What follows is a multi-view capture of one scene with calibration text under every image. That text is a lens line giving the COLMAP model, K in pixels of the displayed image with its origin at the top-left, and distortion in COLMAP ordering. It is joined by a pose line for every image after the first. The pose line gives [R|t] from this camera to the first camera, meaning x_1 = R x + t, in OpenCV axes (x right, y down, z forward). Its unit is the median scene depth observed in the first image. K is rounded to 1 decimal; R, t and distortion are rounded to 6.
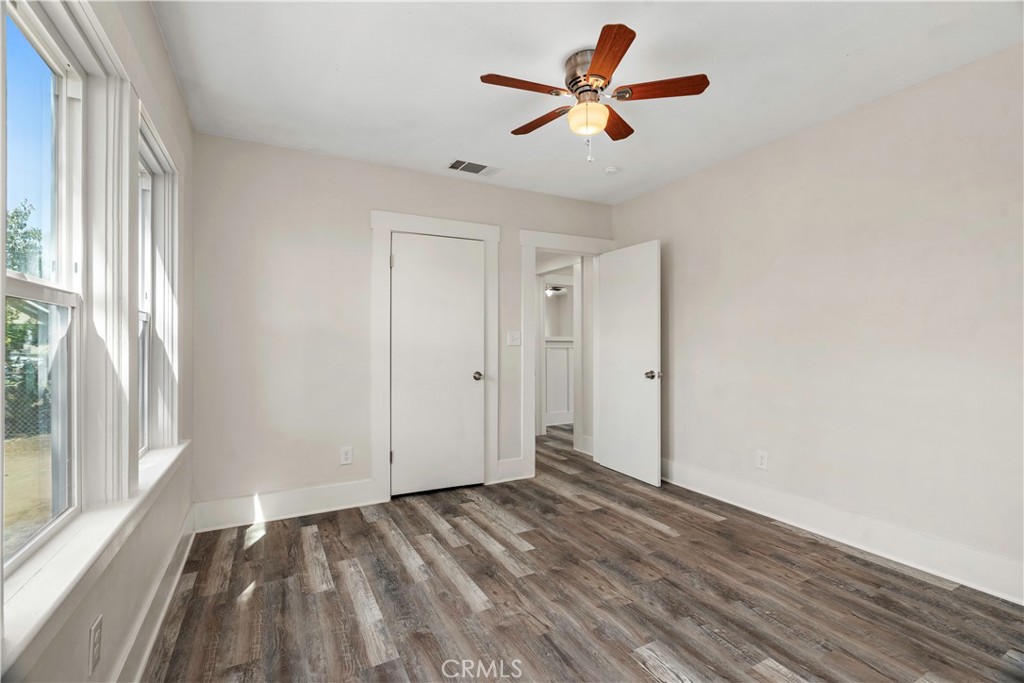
lens RADIAL K [[462.4, 0, 508.1], [0, 462.4, 344.0], [0, 0, 1]] dist [-0.005467, 0.000071]
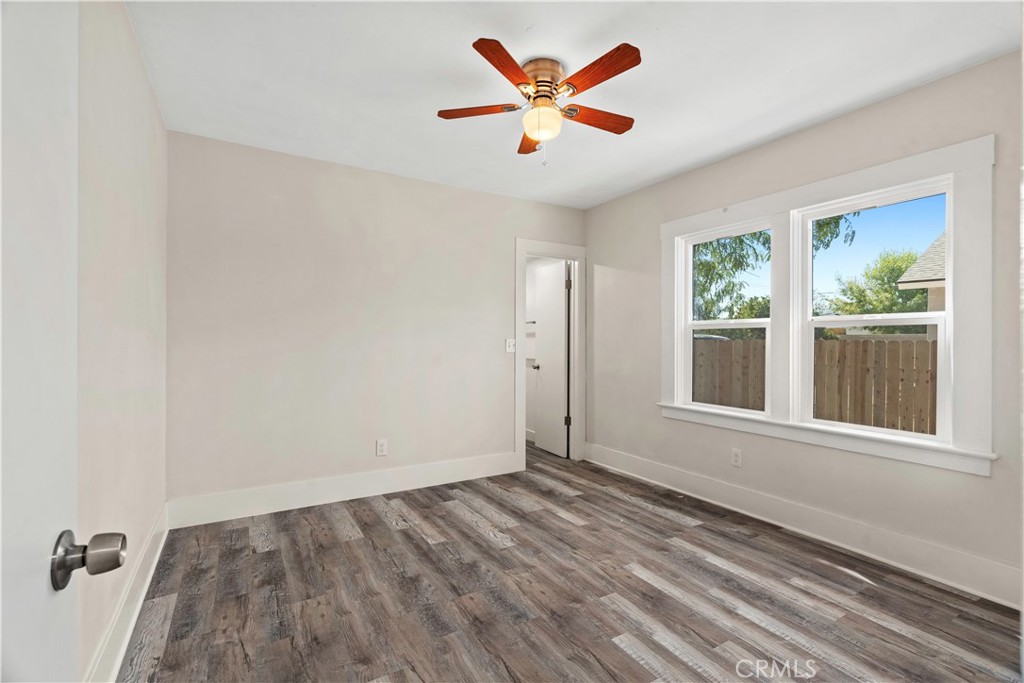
lens RADIAL K [[462.4, 0, 508.1], [0, 462.4, 344.0], [0, 0, 1]] dist [-0.005467, 0.000071]
pose [[-0.999032, -0.000426, -0.043978, 0.288287], [-0.000900, 0.999942, 0.010761, -0.012553], [0.043971, 0.010790, -0.998975, 1.978748]]
